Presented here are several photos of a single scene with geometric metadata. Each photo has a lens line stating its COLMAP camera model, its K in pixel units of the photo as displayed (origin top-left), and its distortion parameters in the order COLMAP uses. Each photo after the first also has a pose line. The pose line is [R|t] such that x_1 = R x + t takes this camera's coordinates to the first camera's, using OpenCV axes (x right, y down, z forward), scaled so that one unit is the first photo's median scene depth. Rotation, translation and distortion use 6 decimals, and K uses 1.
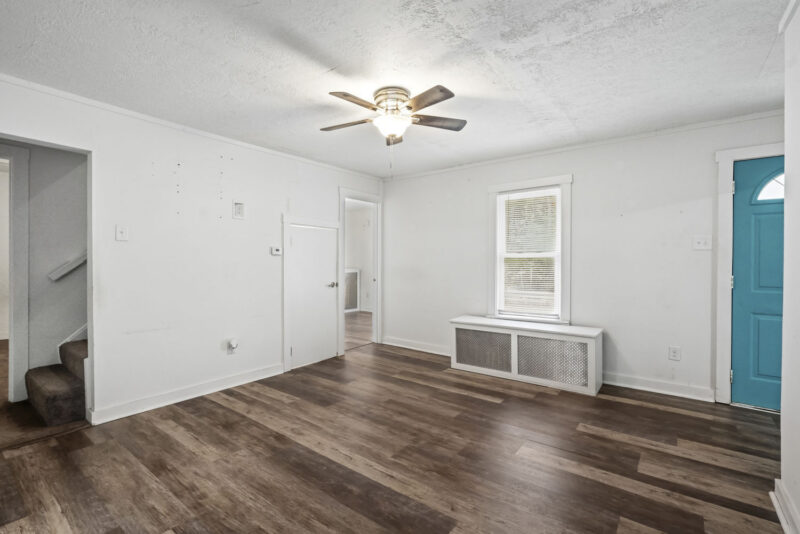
lens RADIAL K [[363.4, 0, 396.3], [0, 363.4, 264.6], [0, 0, 1]] dist [-0.007697, 0.001388]
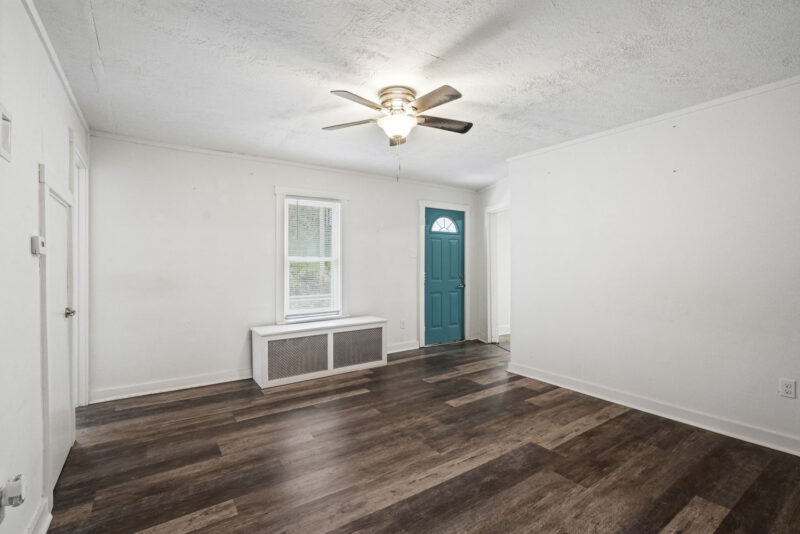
lens RADIAL K [[355.5, 0, 400.0], [0, 355.5, 267.0], [0, 0, 1]] dist [-0.003136, 0.000182]
pose [[0.321017, -0.012107, 0.946996, -0.735674], [0.013971, 0.999870, 0.008047, -0.012619], [-0.946970, 0.010647, 0.321144, 0.559478]]
